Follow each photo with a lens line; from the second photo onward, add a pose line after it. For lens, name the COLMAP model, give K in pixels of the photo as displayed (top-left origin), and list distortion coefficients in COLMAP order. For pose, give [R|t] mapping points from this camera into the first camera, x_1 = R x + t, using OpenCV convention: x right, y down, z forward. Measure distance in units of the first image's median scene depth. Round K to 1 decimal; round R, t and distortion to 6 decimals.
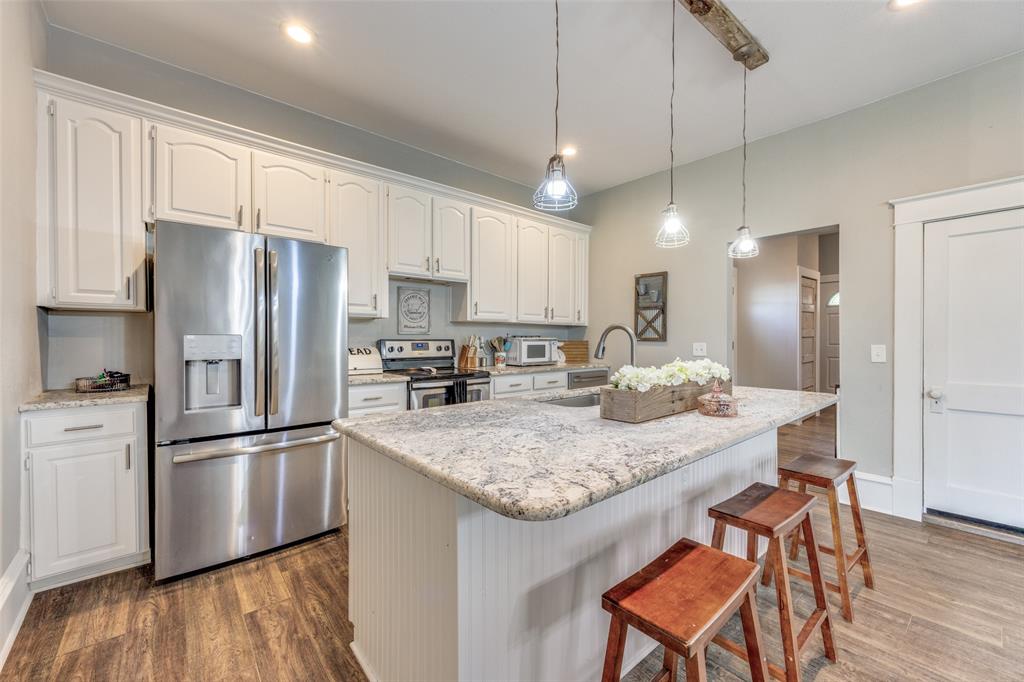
lens RADIAL K [[411.0, 0, 510.1], [0, 411.0, 339.3], [0, 0, 1]] dist [0.004101, 0.000122]
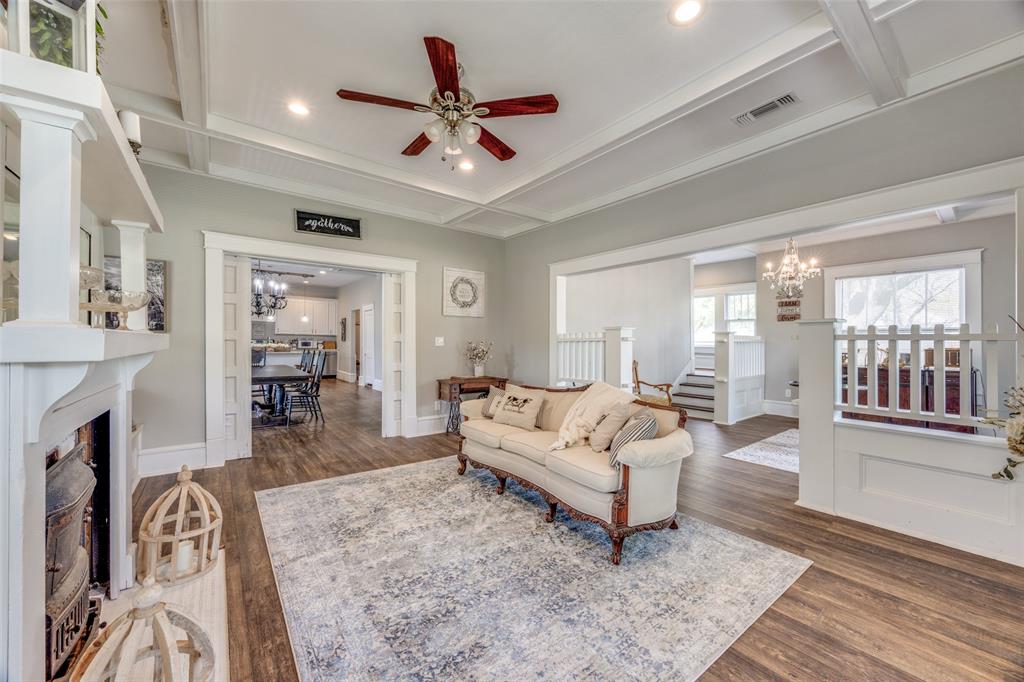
lens RADIAL K [[392.1, 0, 518.1], [0, 392.1, 343.1], [0, 0, 1]] dist [0.002203, 0.000199]
pose [[0.998425, 0.004219, -0.055946, 1.903532], [-0.004635, 0.999963, -0.007302, 0.038015], [0.055913, 0.007549, 0.998407, -1.895083]]
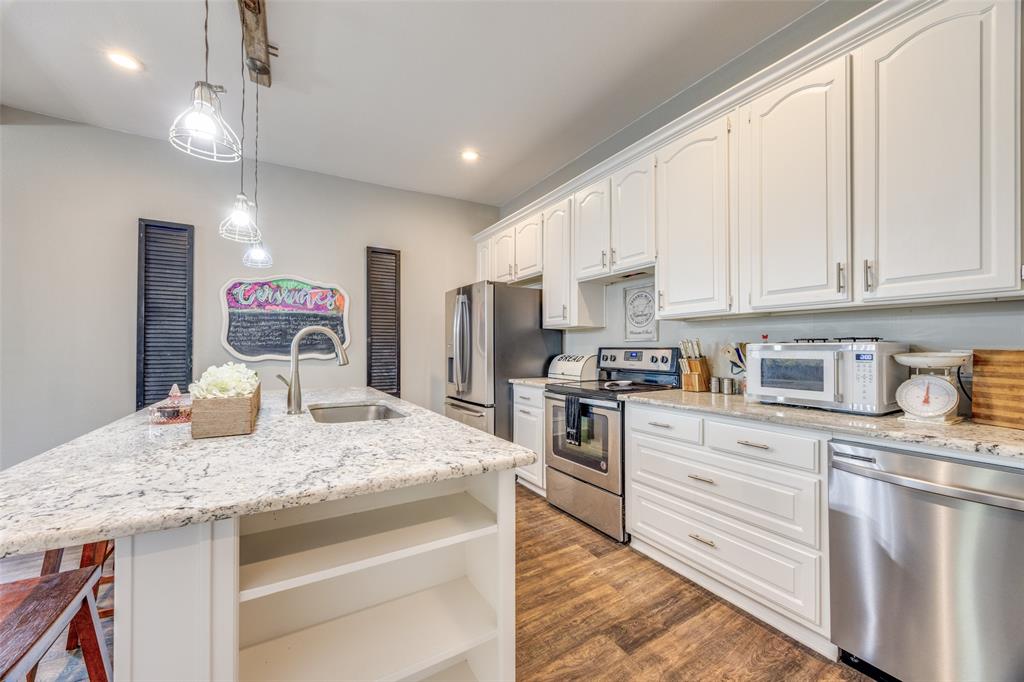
lens RADIAL K [[392.1, 0, 515.4], [0, 392.1, 343.0], [0, 0, 1]] dist [0.002203, 0.000199]
pose [[-0.170957, -0.017568, -0.985122, 0.567292], [-0.006408, 0.999840, -0.016719, 0.005611], [0.985258, 0.003455, -0.171043, 0.852390]]
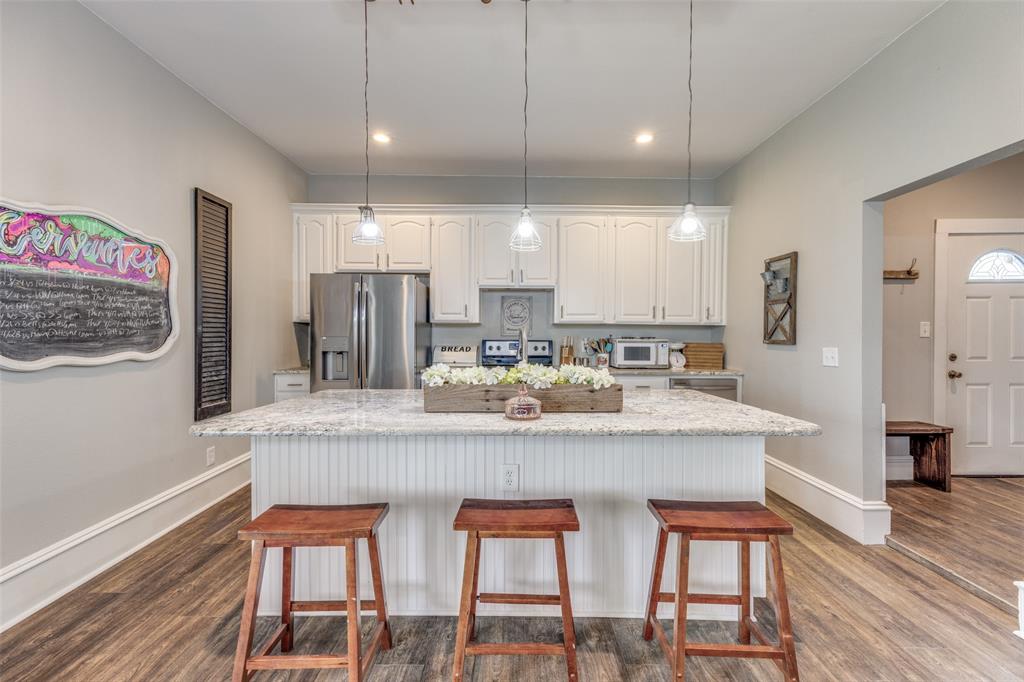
lens RADIAL K [[411.1, 0, 517.3], [0, 411.1, 340.7], [0, 0, 1]] dist [0.002553, 0.000171]
pose [[0.758298, 0.007757, -0.651862, 0.513449], [-0.006179, 0.999970, 0.004711, -0.003610], [0.651879, 0.000455, 0.758323, 0.108066]]
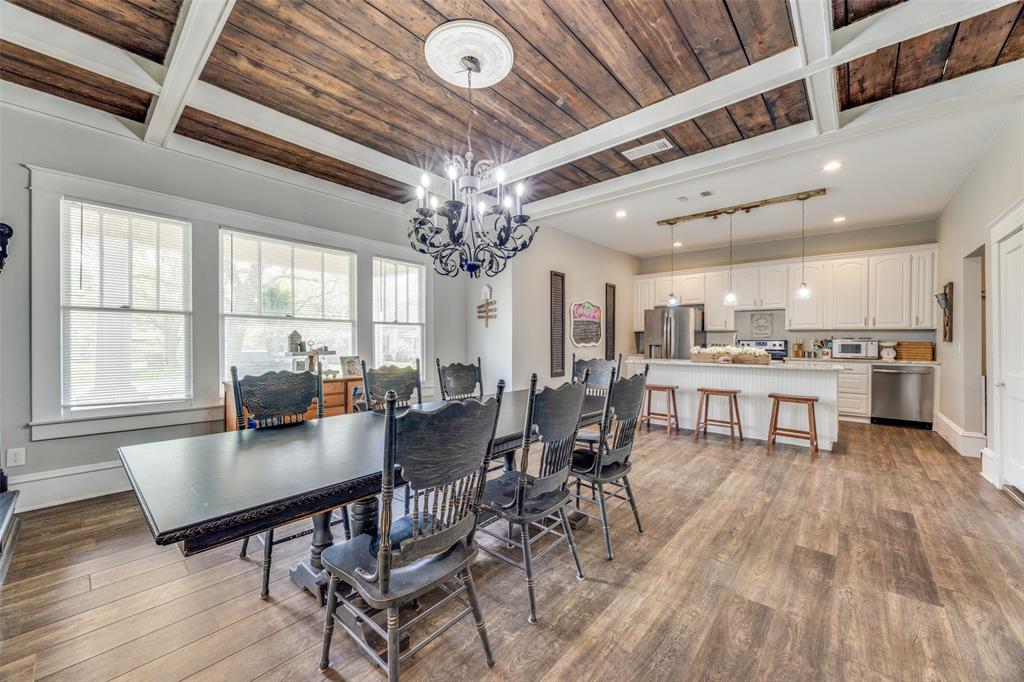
lens RADIAL K [[392.1, 0, 512.3], [0, 392.1, 339.6], [0, 0, 1]] dist [0.002203, 0.000199]
pose [[0.135873, -0.003062, -0.990722, 1.385265], [-0.009122, 0.999949, -0.004341, 0.015368], [0.990684, 0.009627, 0.135838, -0.400959]]
